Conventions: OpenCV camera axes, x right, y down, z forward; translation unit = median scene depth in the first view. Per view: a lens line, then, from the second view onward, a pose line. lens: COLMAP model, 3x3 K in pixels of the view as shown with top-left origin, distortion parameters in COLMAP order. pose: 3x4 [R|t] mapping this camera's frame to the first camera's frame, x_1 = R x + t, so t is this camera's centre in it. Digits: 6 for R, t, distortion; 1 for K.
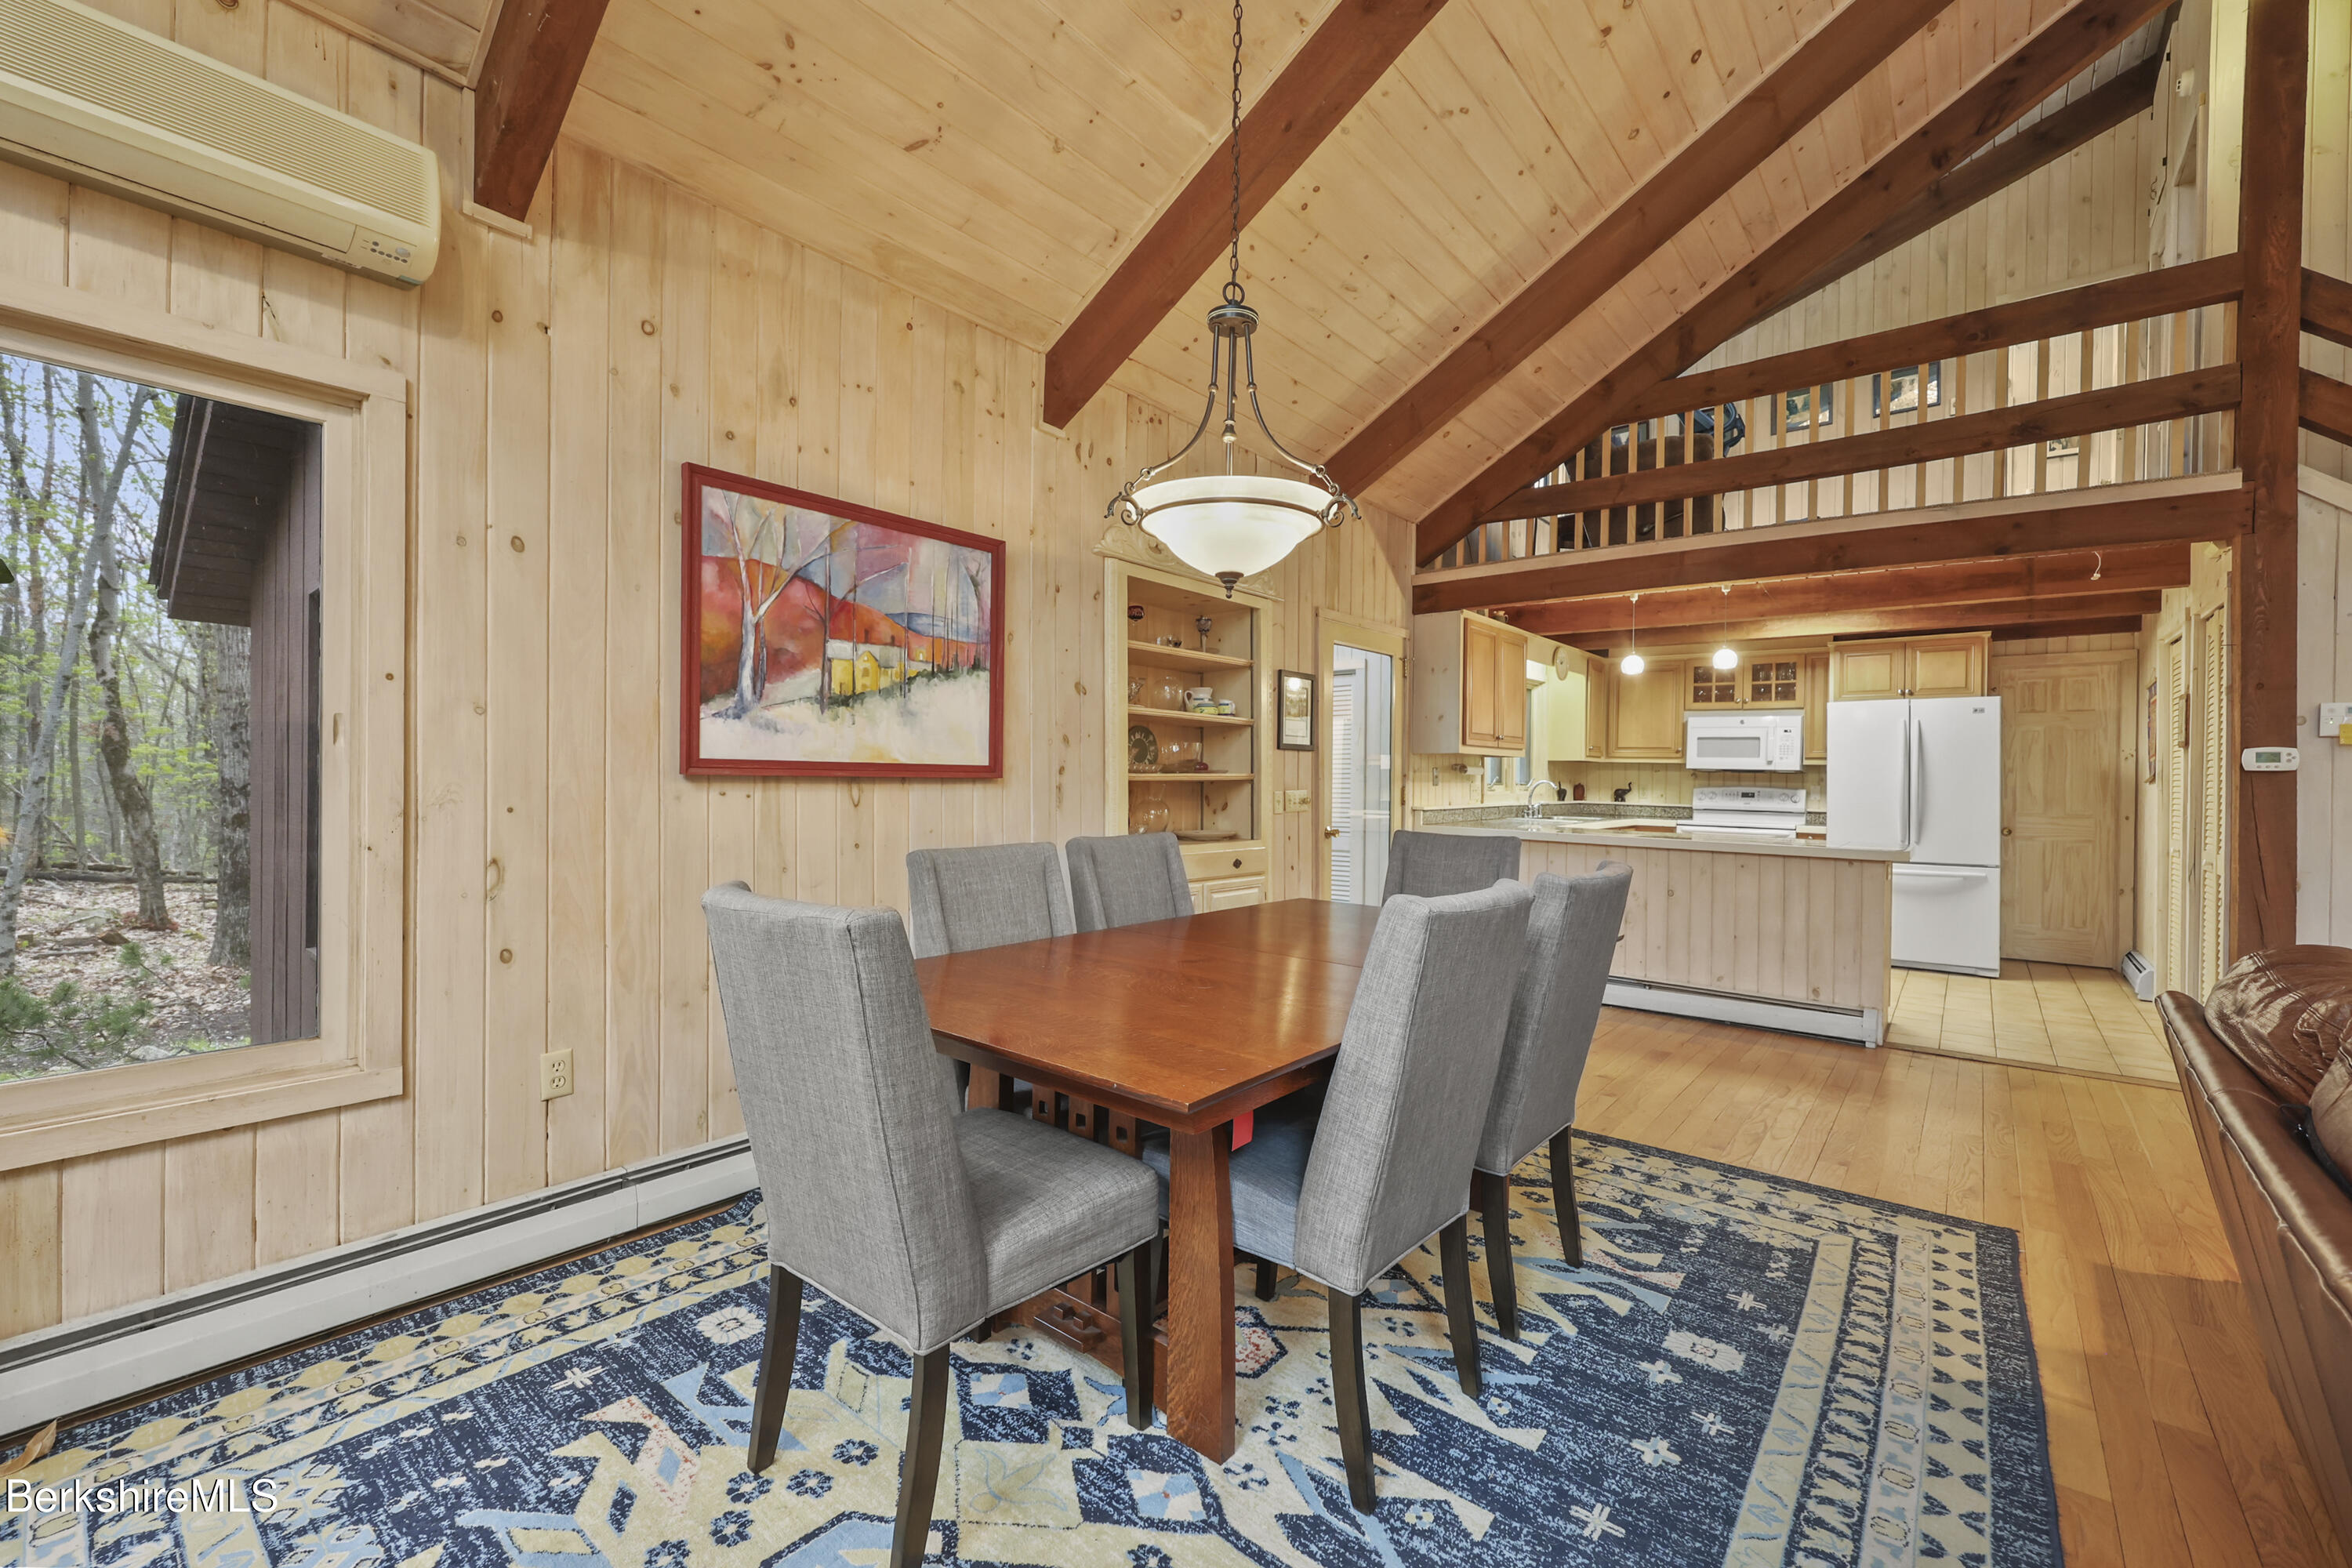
lens RADIAL K [[955.1, 0, 1181.2], [0, 955.1, 779.3], [0, 0, 1]] dist [-0.001038, -0.000220]
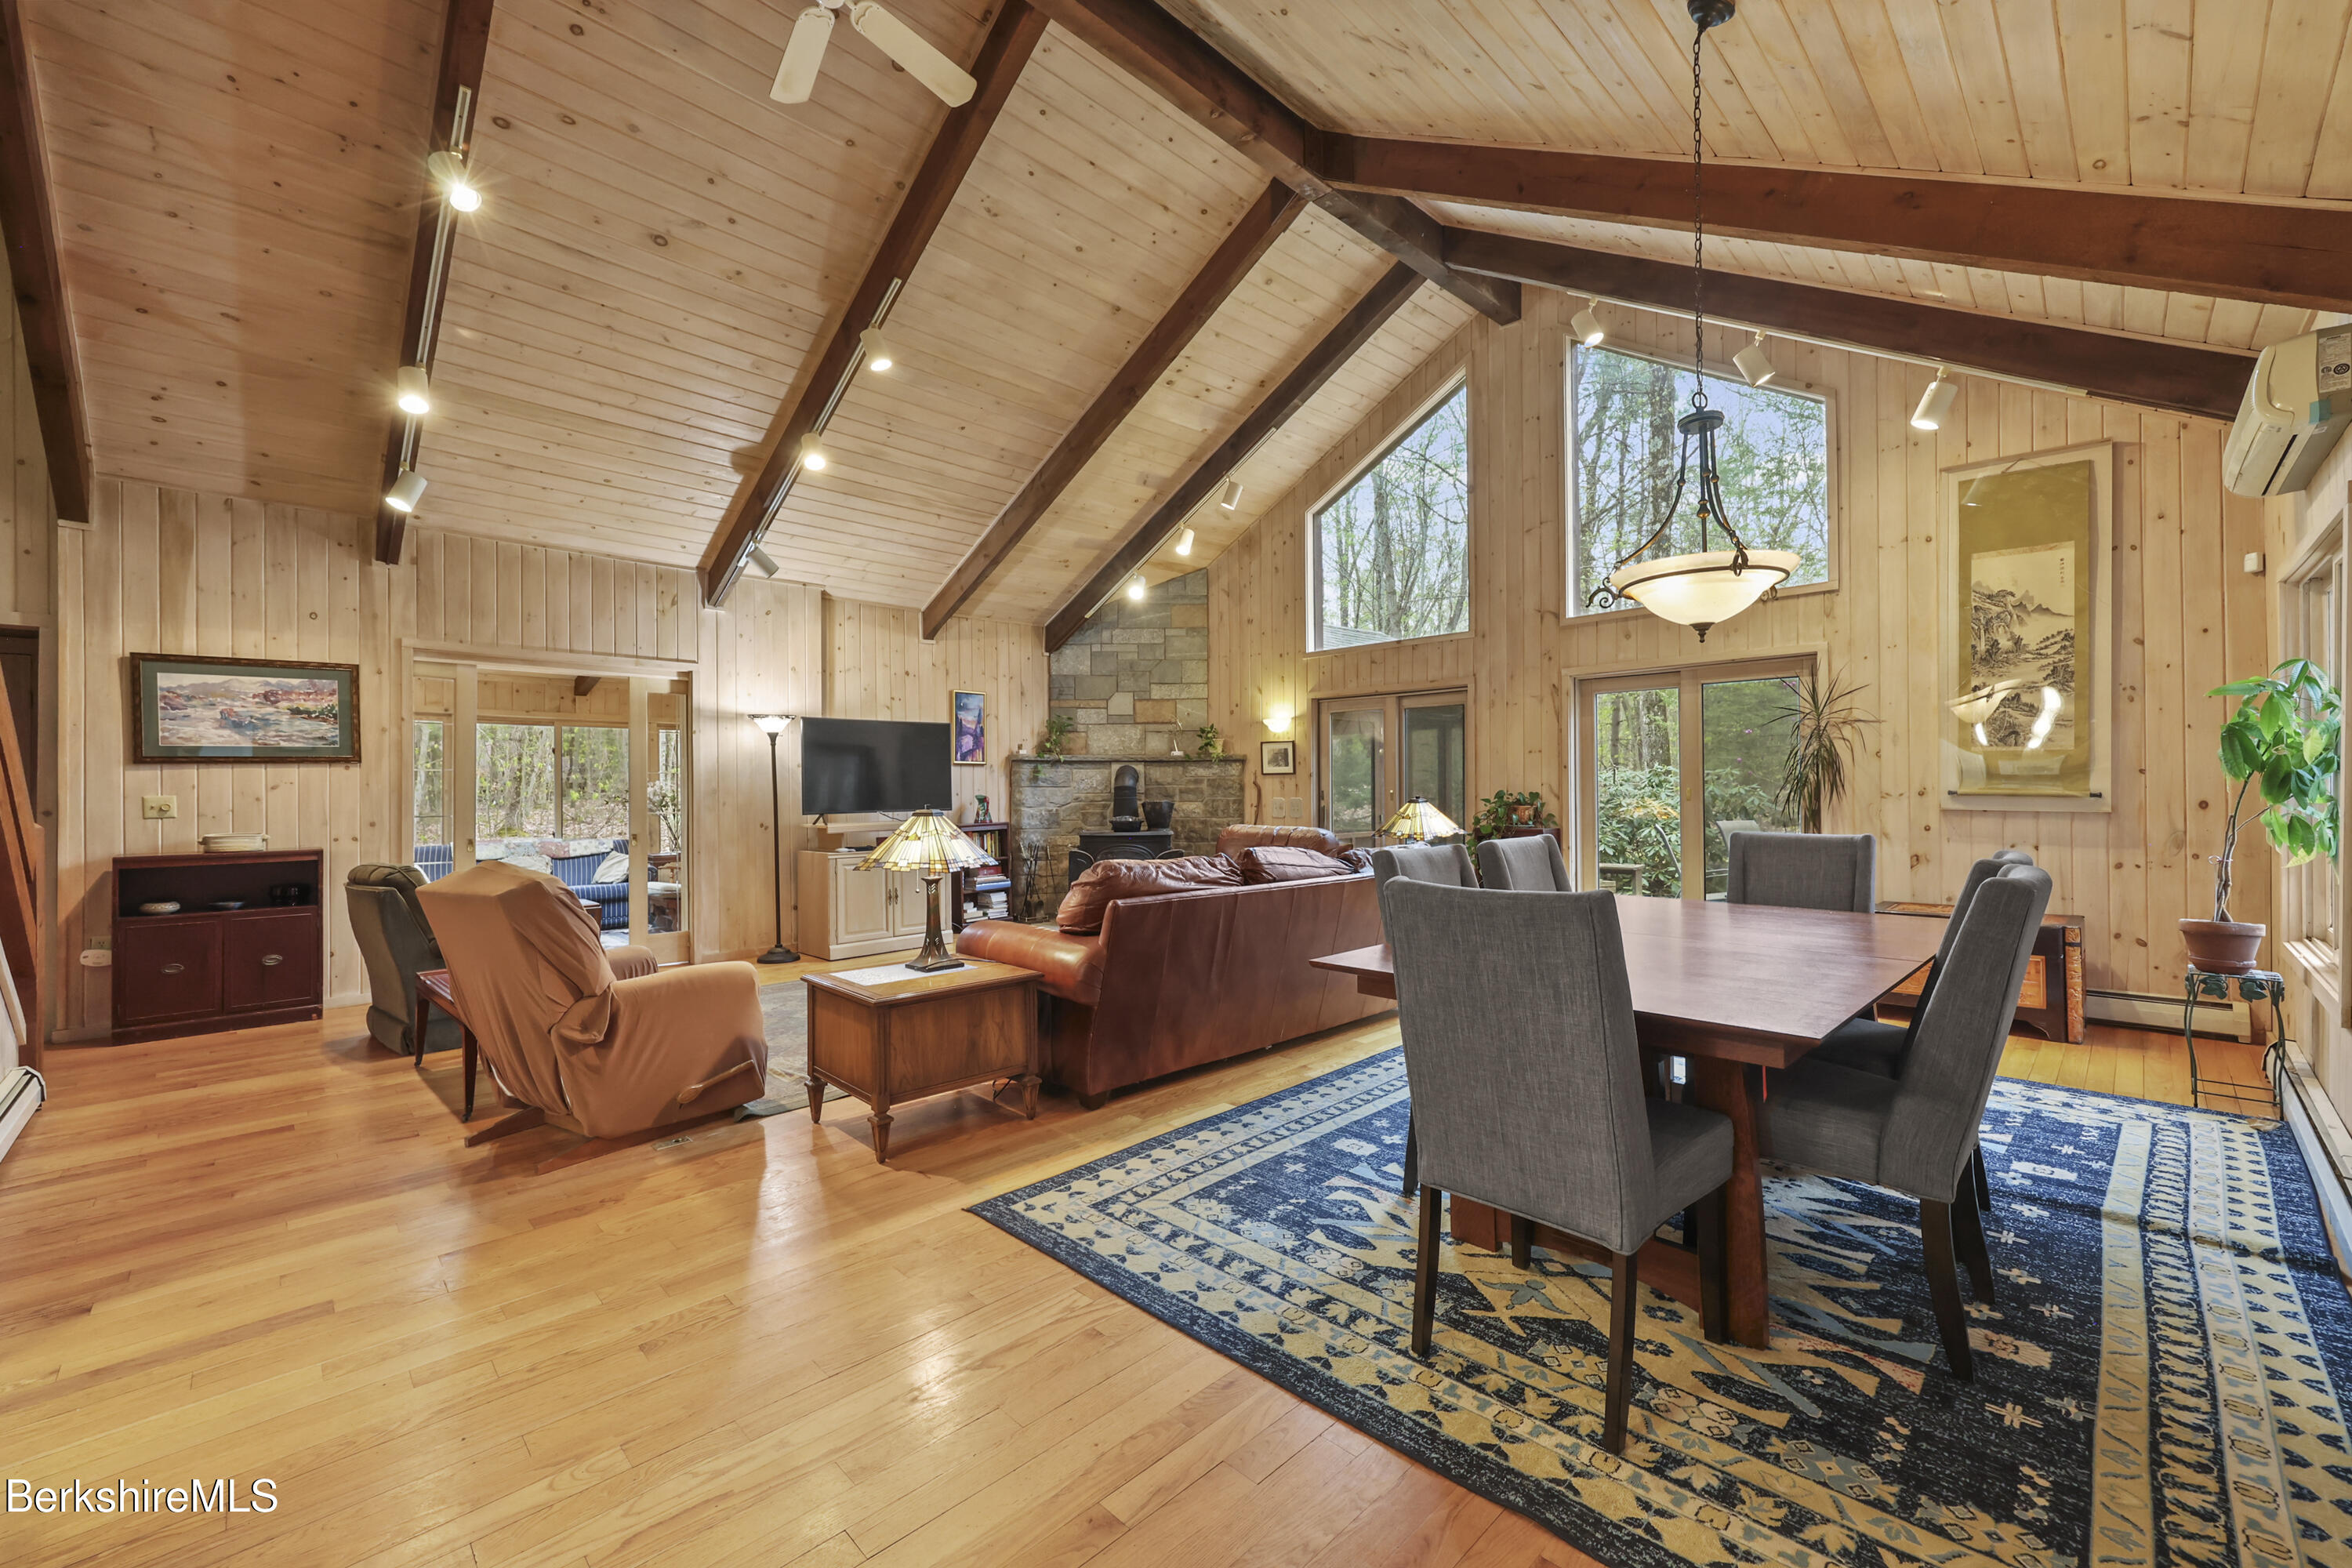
lens RADIAL K [[955.1, 0, 1173.7], [0, 955.1, 784.0], [0, 0, 1]] dist [-0.001038, -0.000220]
pose [[-0.994584, -0.003890, 0.103862, 0.377362], [-0.003884, 0.999992, 0.000265, -0.000119], [-0.103863, -0.000140, -0.994592, 1.434043]]
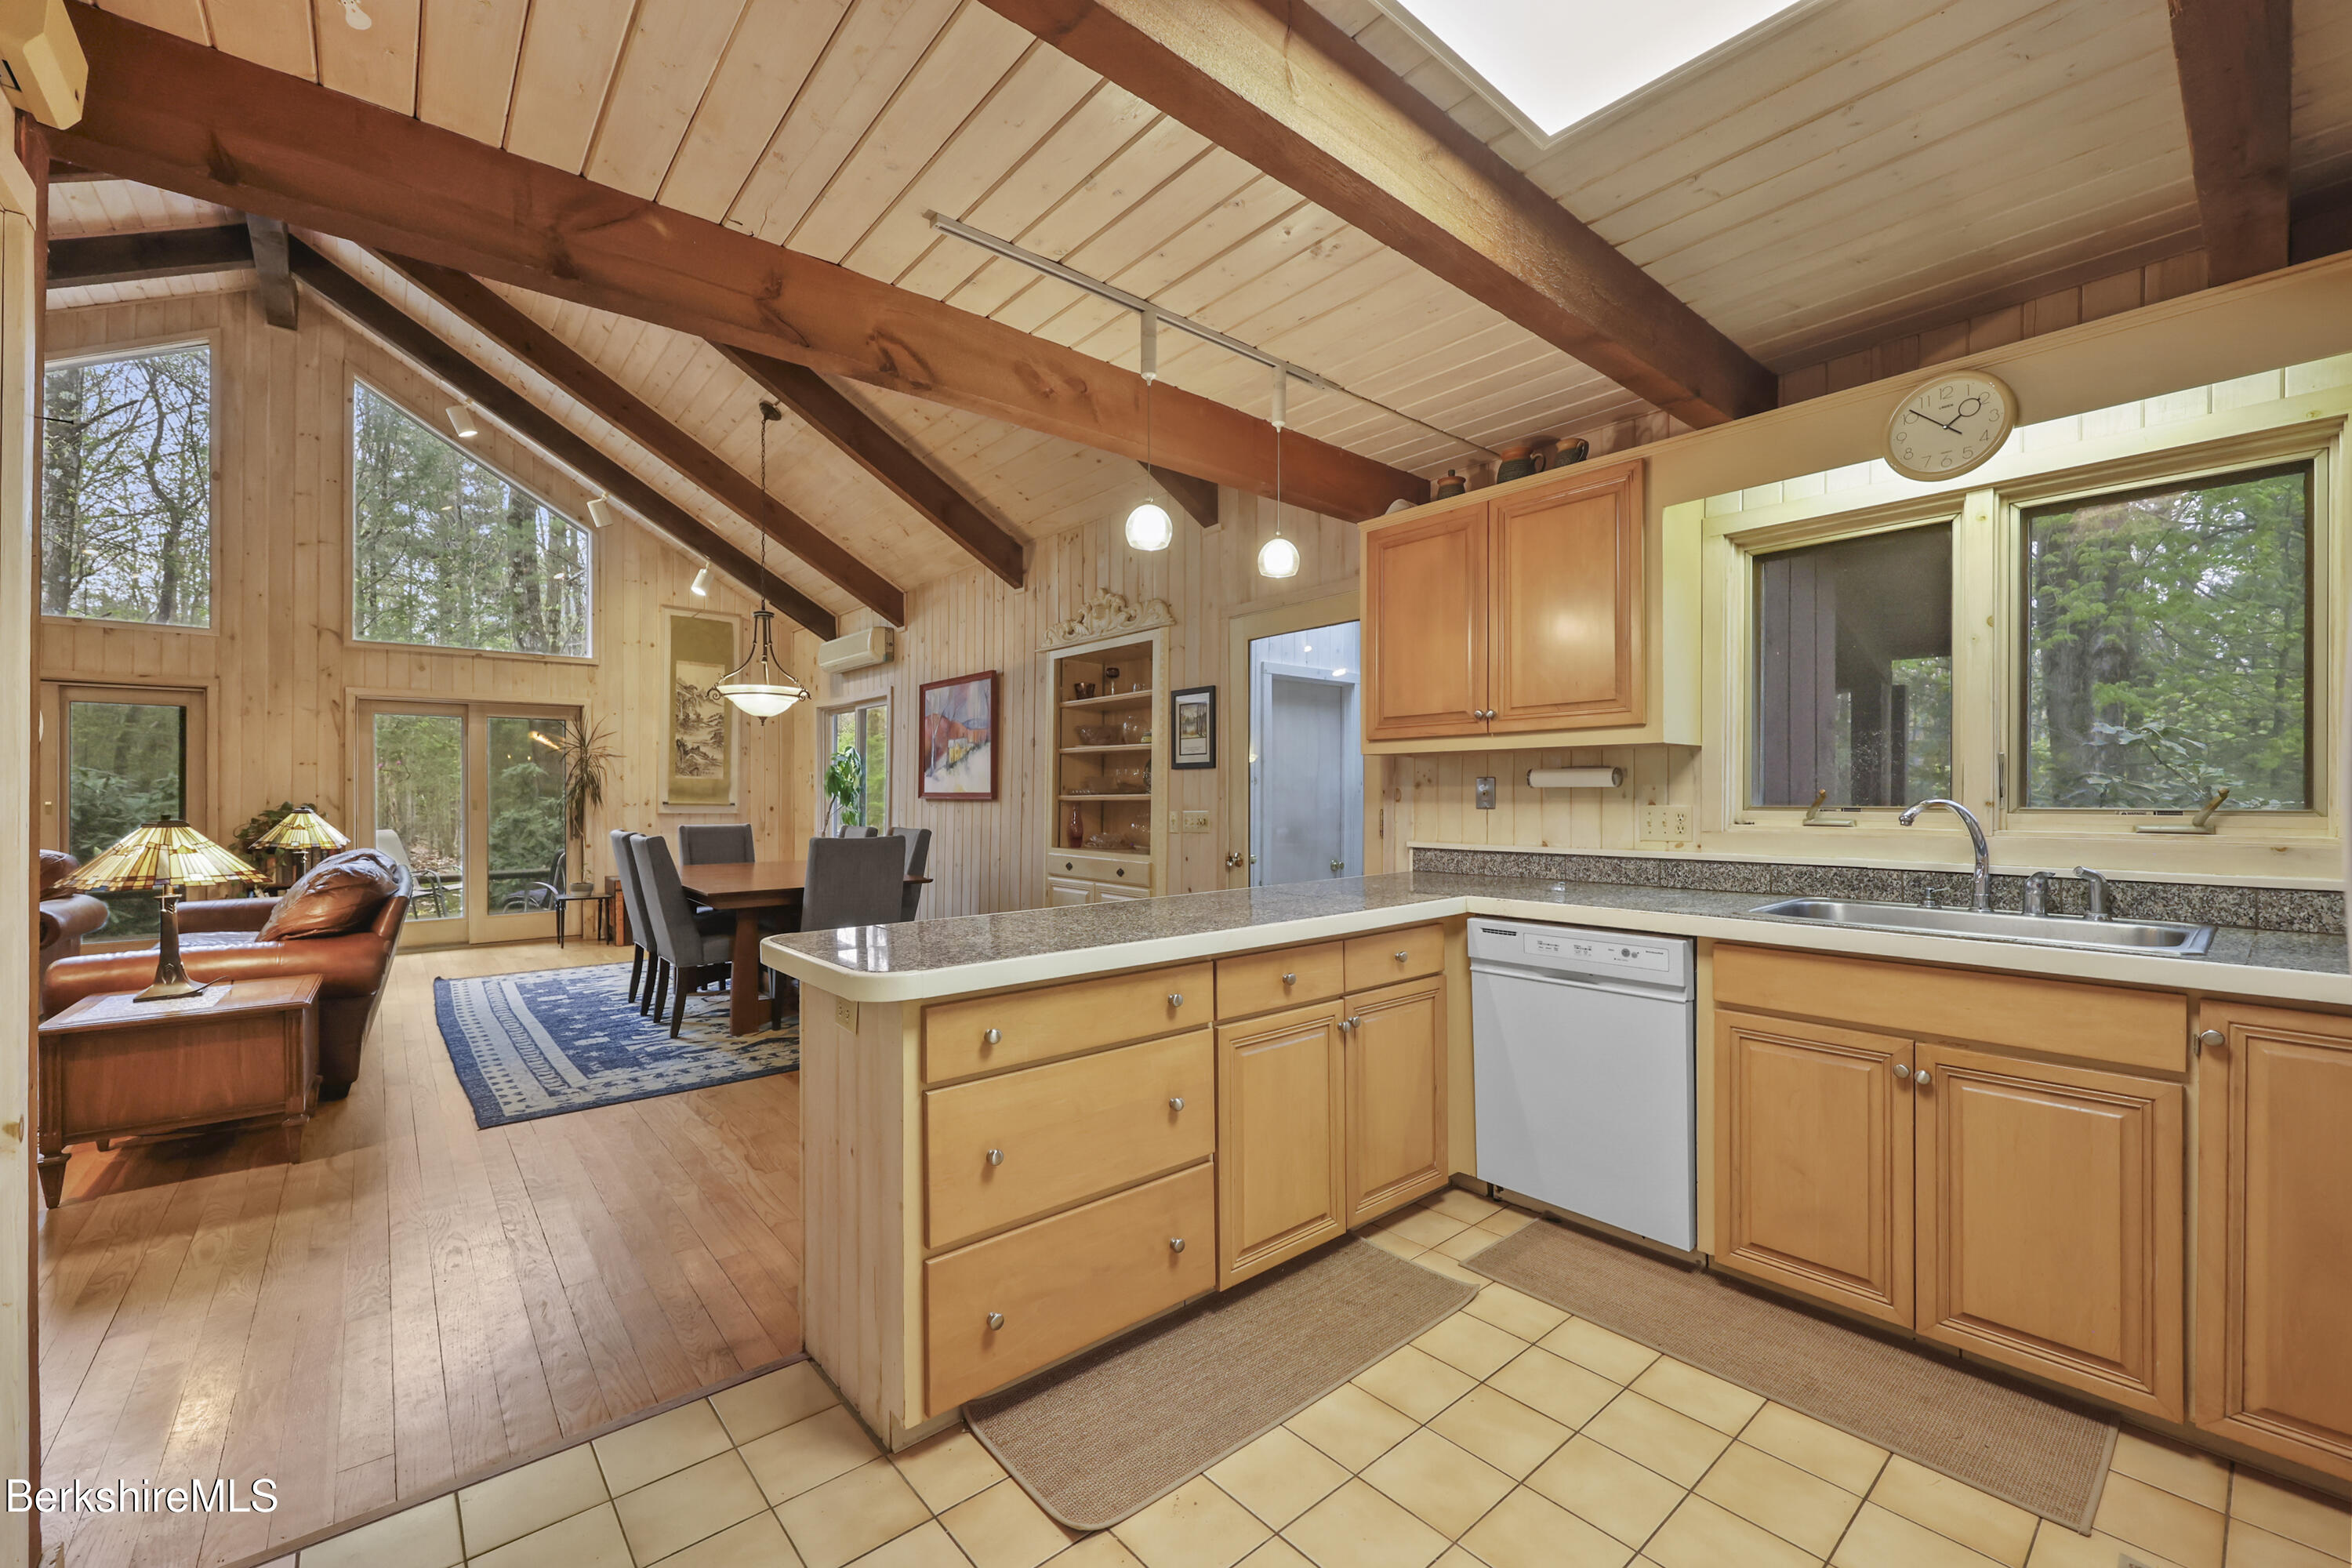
lens RADIAL K [[955.1, 0, 1187.0], [0, 955.1, 790.9], [0, 0, 1]] dist [-0.001038, -0.000220]
pose [[-0.166833, -0.018553, -0.985811, 1.439182], [-0.006084, 0.999823, -0.017787, 0.012010], [0.985966, 0.003031, -0.166917, 1.553136]]
